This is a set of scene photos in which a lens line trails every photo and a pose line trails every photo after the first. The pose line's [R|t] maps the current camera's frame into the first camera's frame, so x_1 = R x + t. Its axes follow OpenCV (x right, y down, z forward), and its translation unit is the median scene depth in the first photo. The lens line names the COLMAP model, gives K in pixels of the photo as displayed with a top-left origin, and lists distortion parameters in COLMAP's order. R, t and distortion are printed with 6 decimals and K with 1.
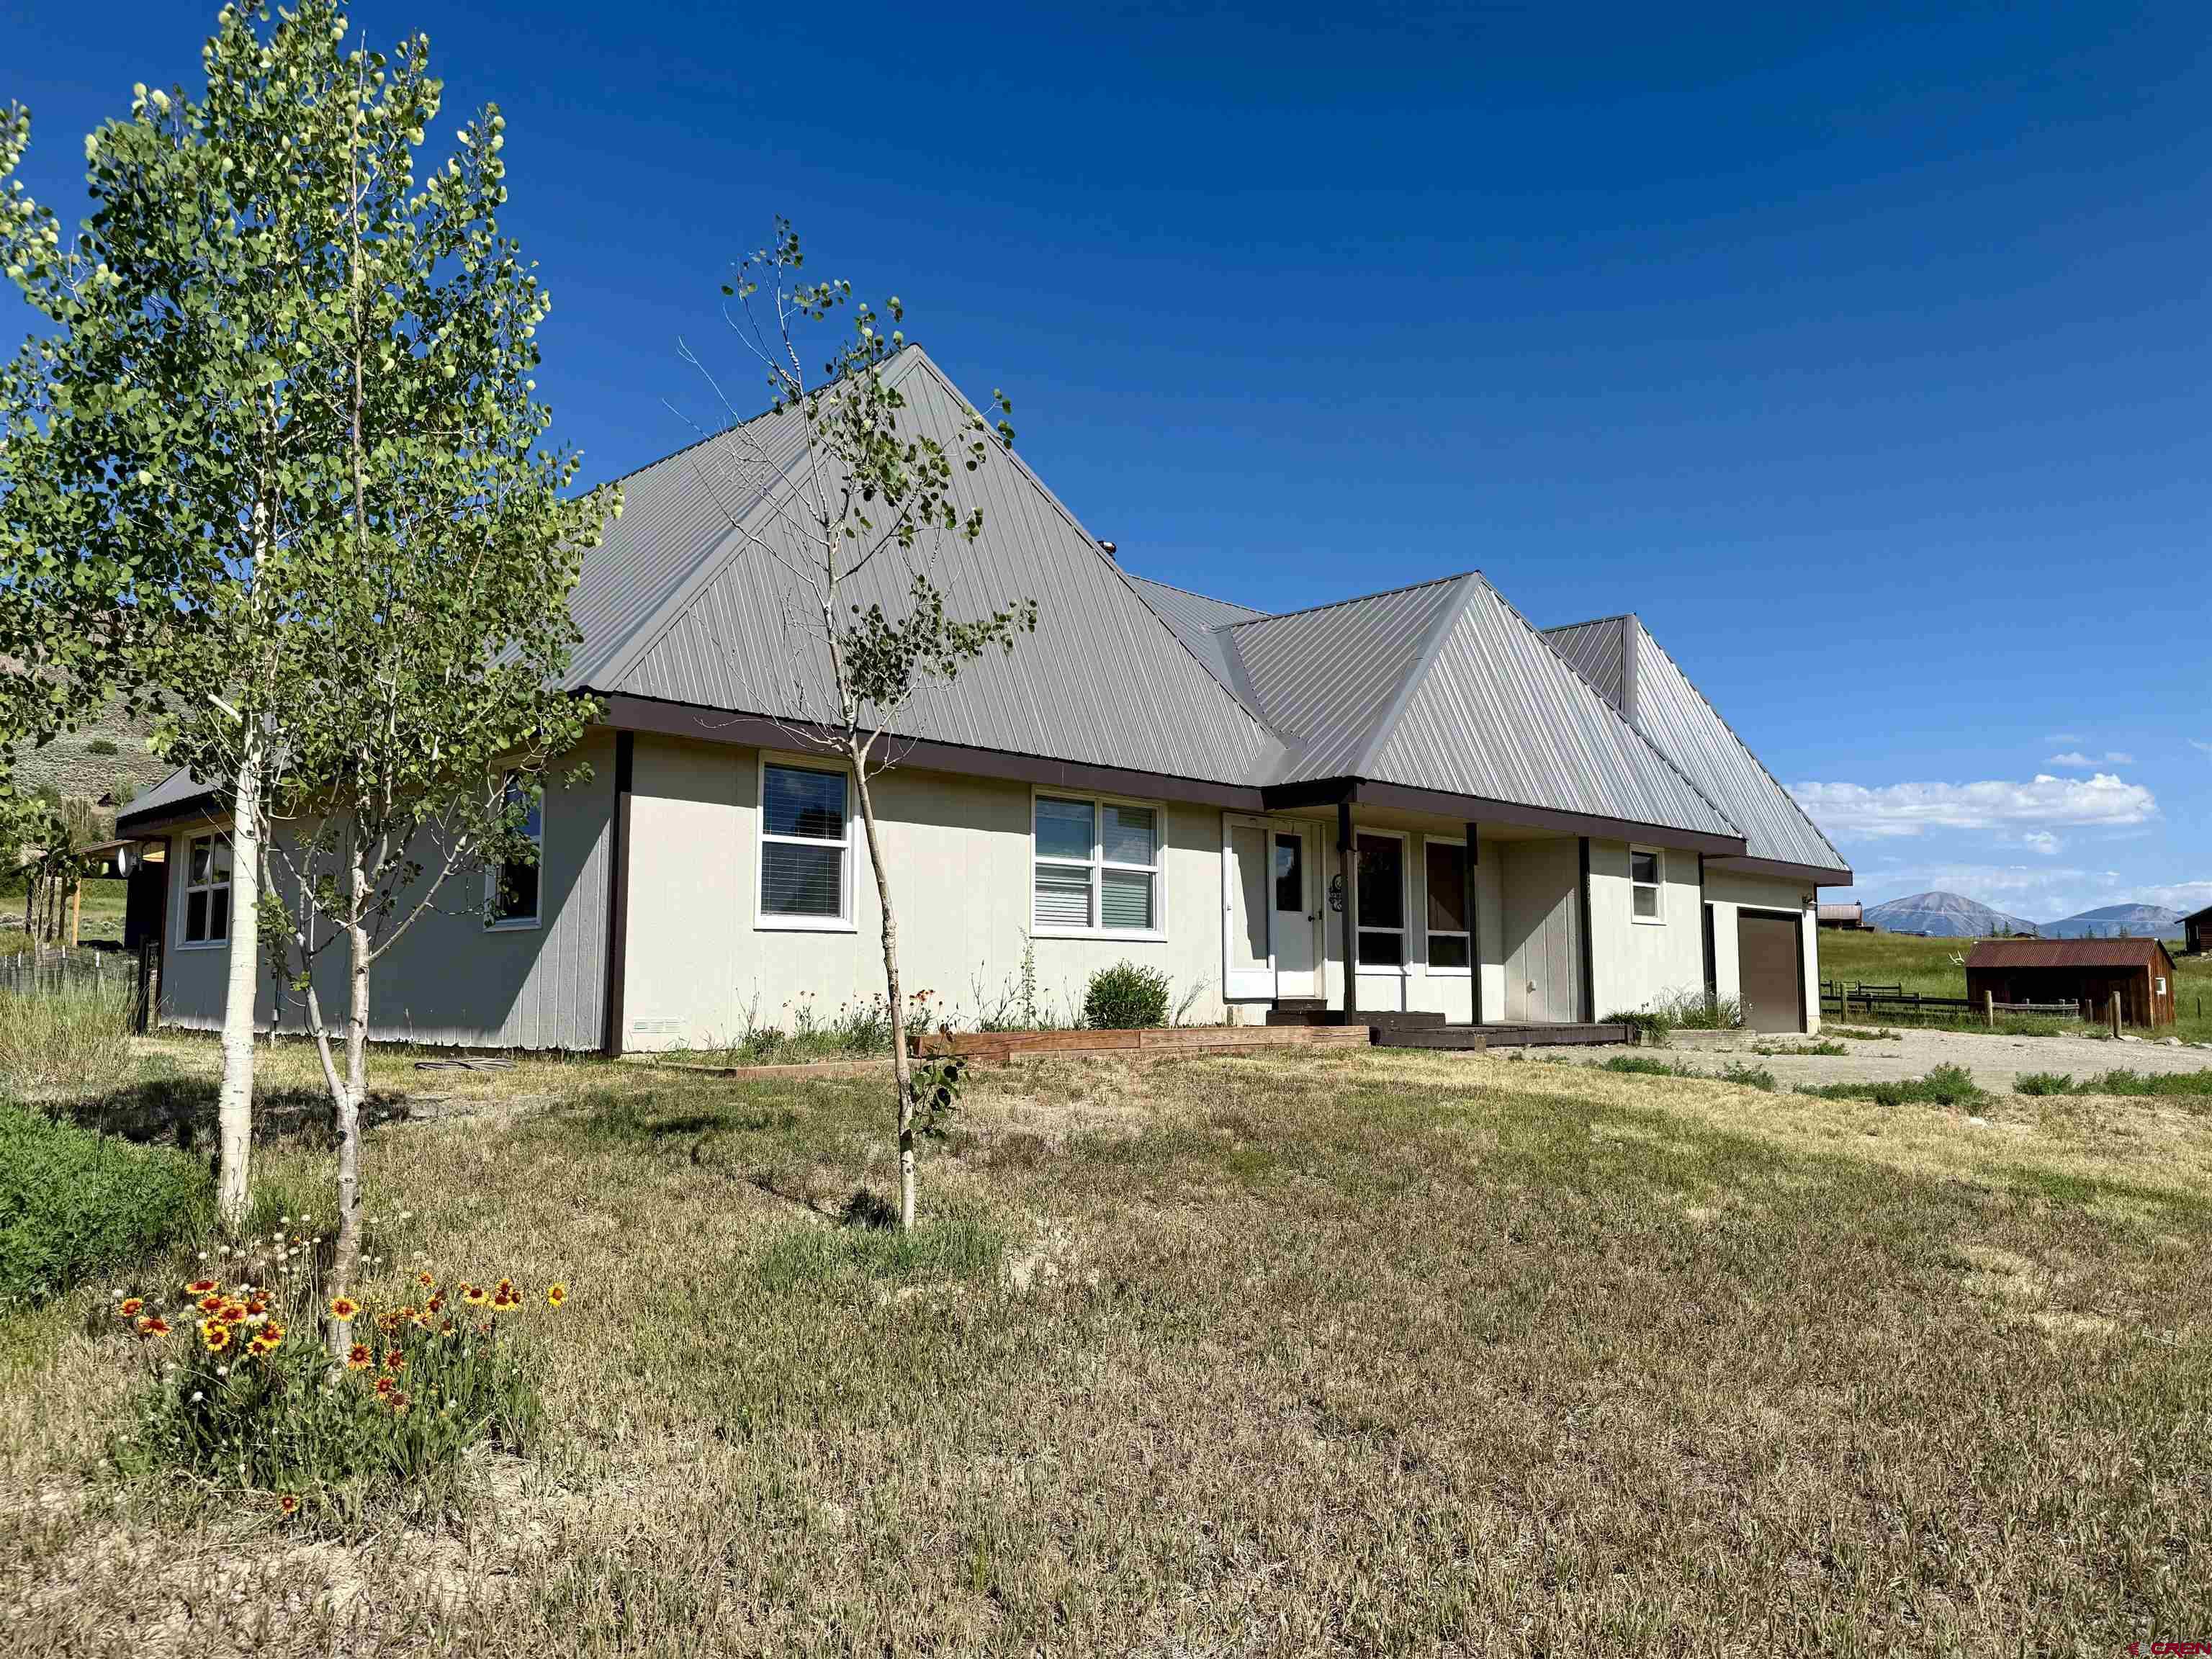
lens RADIAL K [[1569.0, 0, 1102.5], [0, 1569.0, 841.8], [0, 0, 1]] dist [-0.003208, -0.002701]
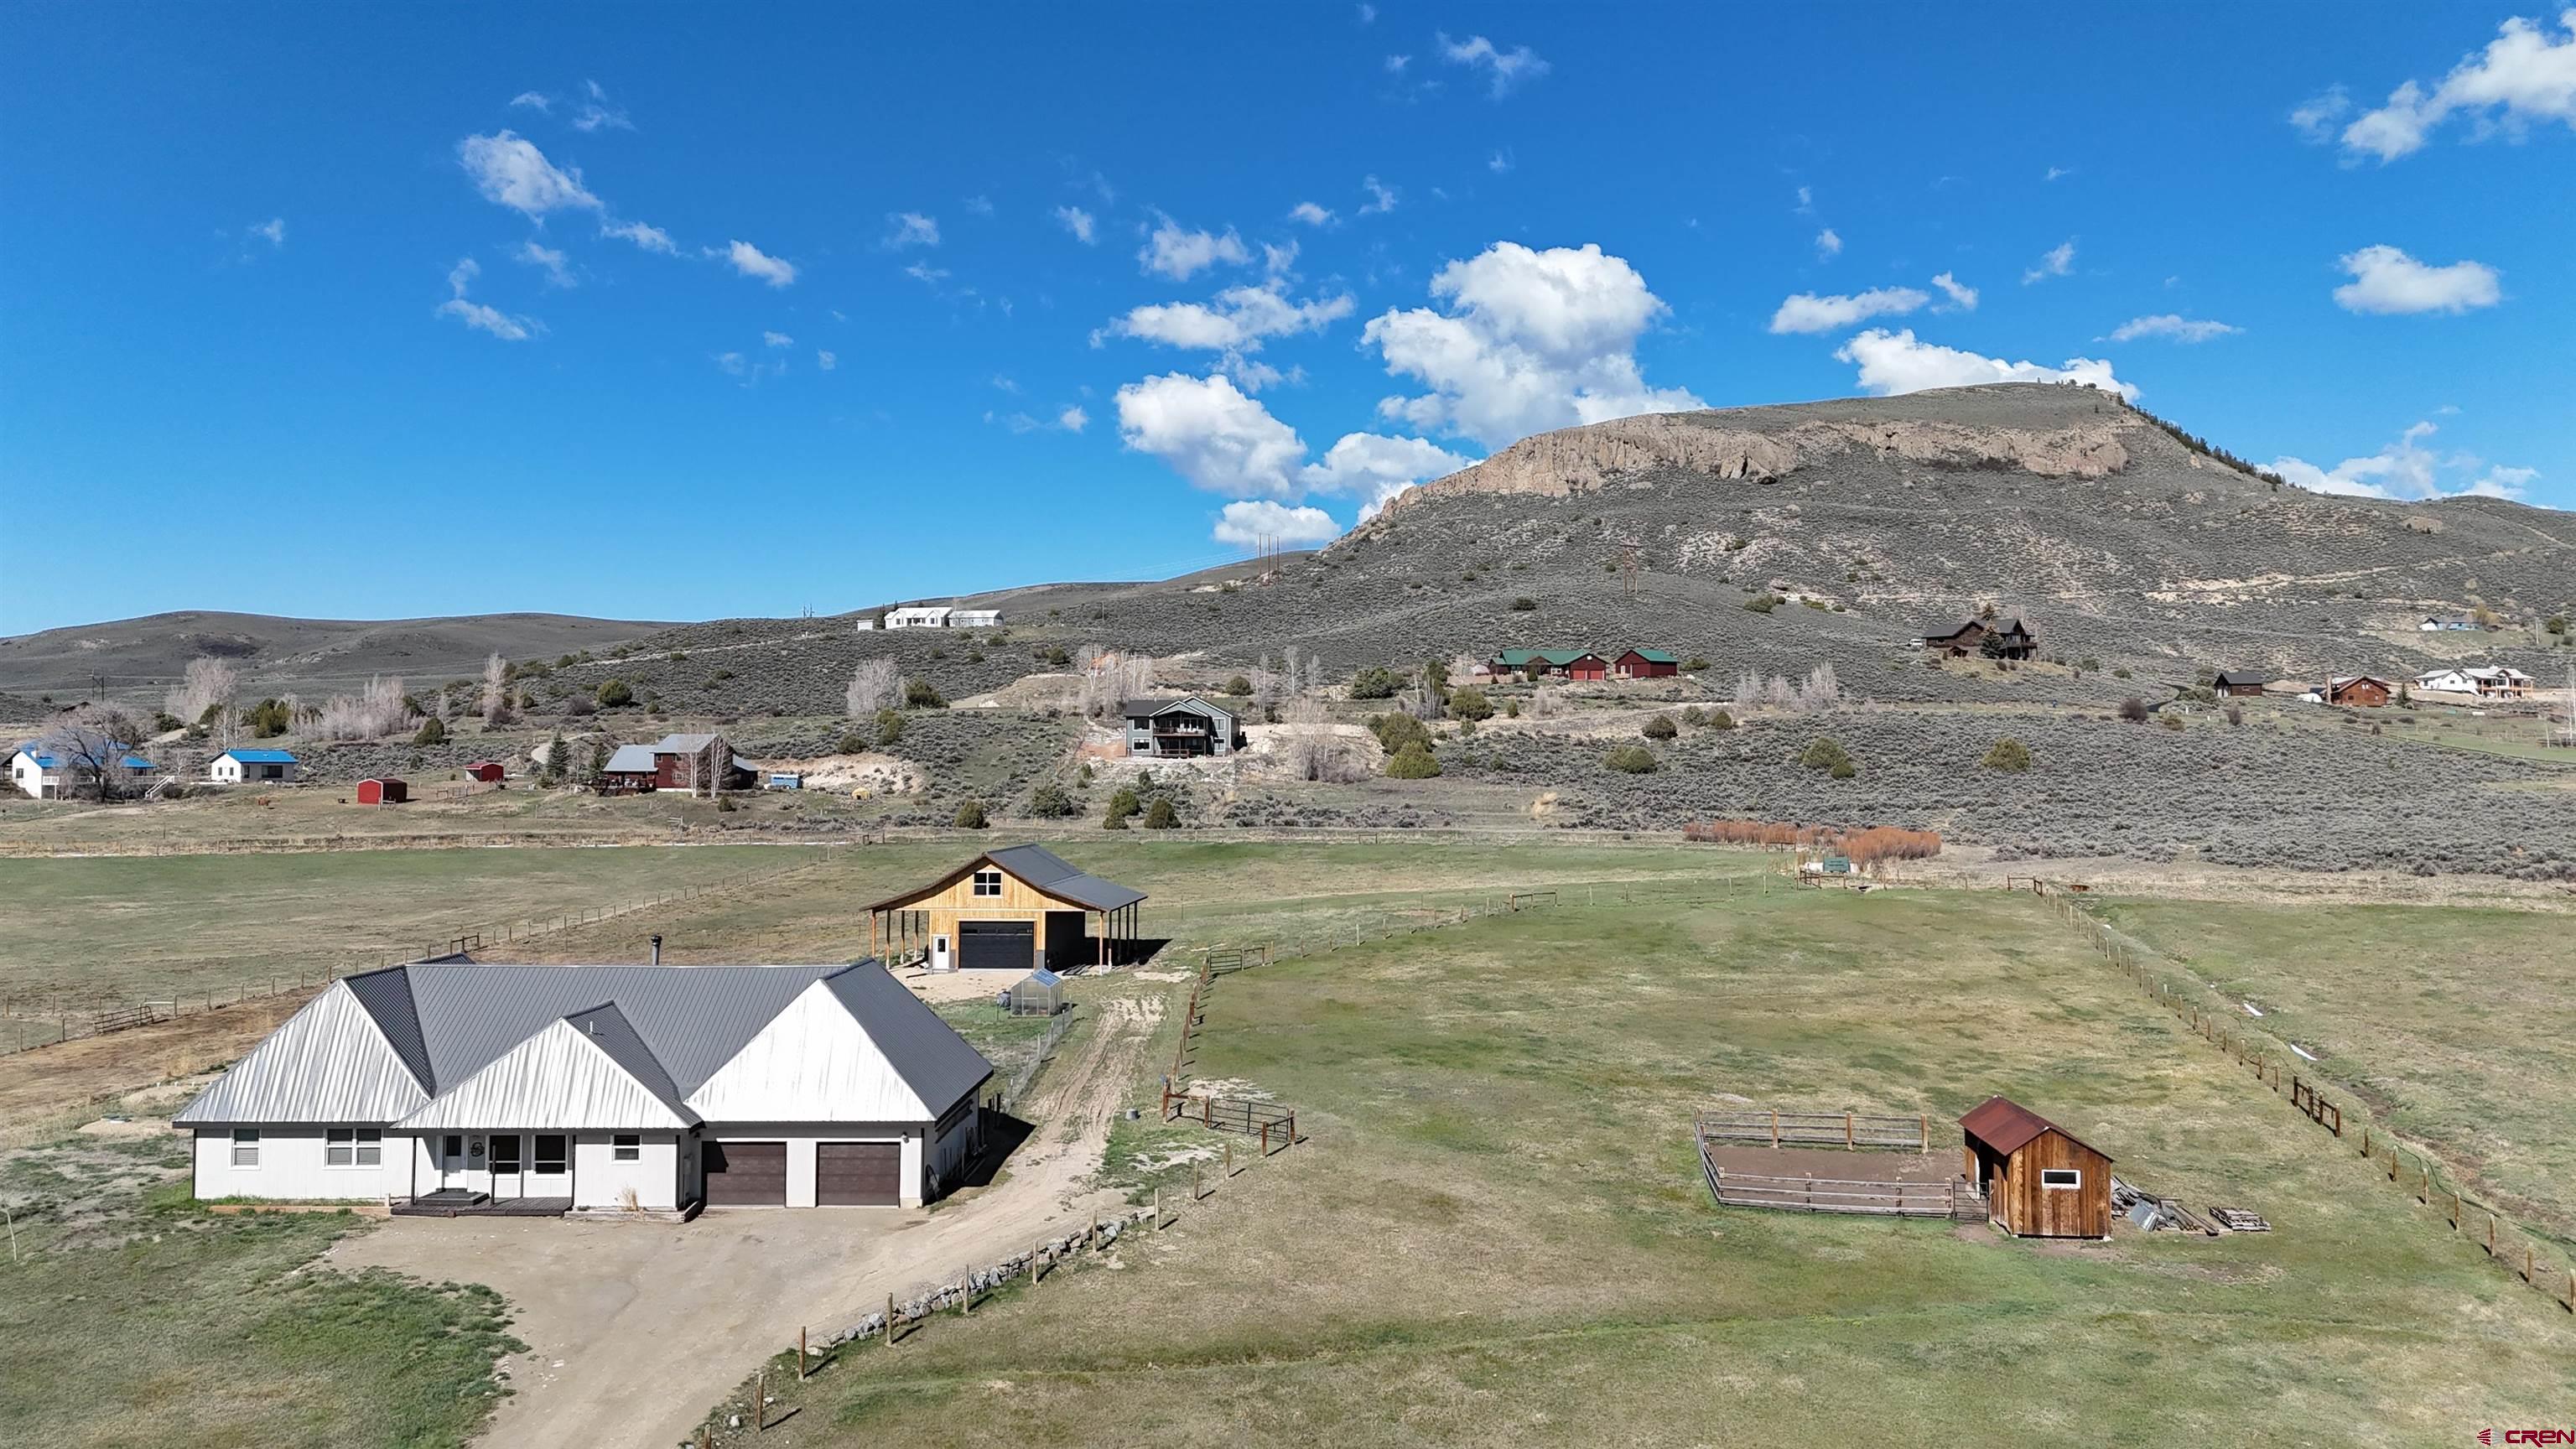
lens RADIAL K [[1896.2, 0, 1307.4], [0, 1896.2, 735.9], [0, 0, 1]] dist [0.068652, -0.044064]
pose [[0.685205, -0.006502, -0.728322, 4.038054], [0.066688, 0.996320, 0.053846, -0.866920], [0.725291, -0.085466, 0.683117, -0.221651]]
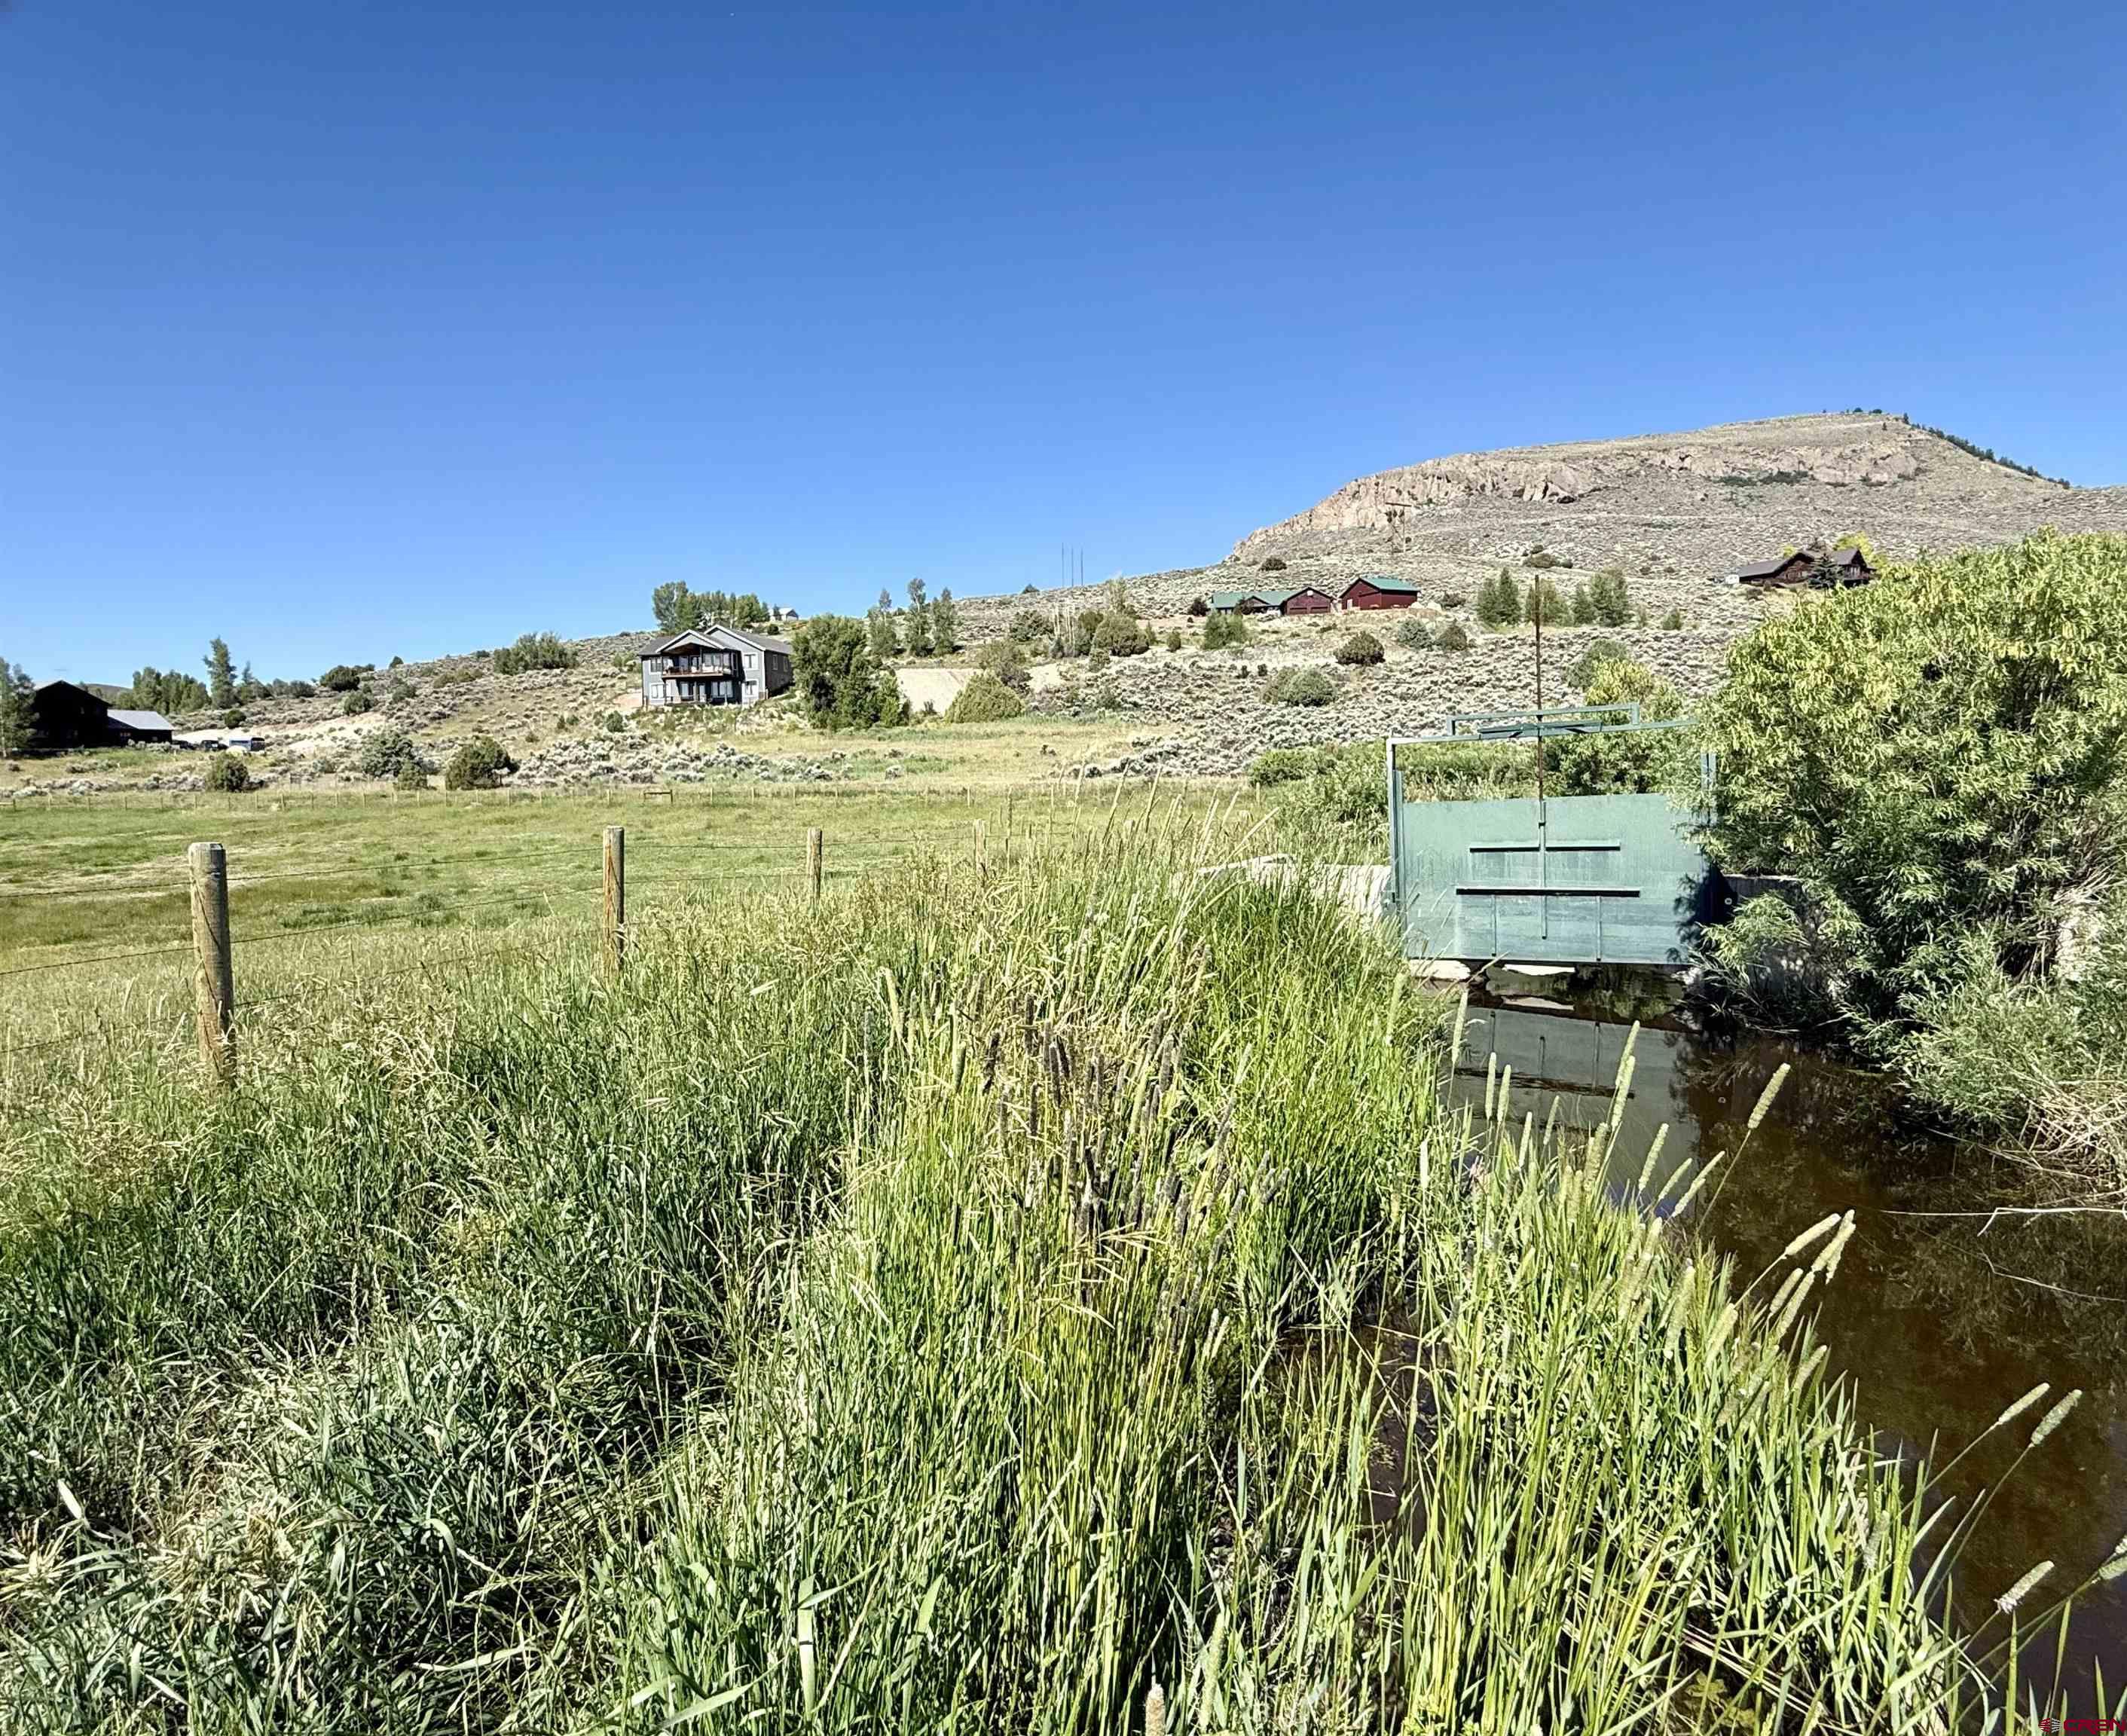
lens RADIAL K [[1175.8, 0, 1002.7], [0, 1175.8, 866.8], [0, 0, 1]] dist [-0.001406, 0.000407]
pose [[0.514473, 0.064699, -0.855062, -1.038272], [0.093085, 0.987043, 0.130693, 0.418106], [0.852439, -0.146831, 0.501785, 8.107257]]
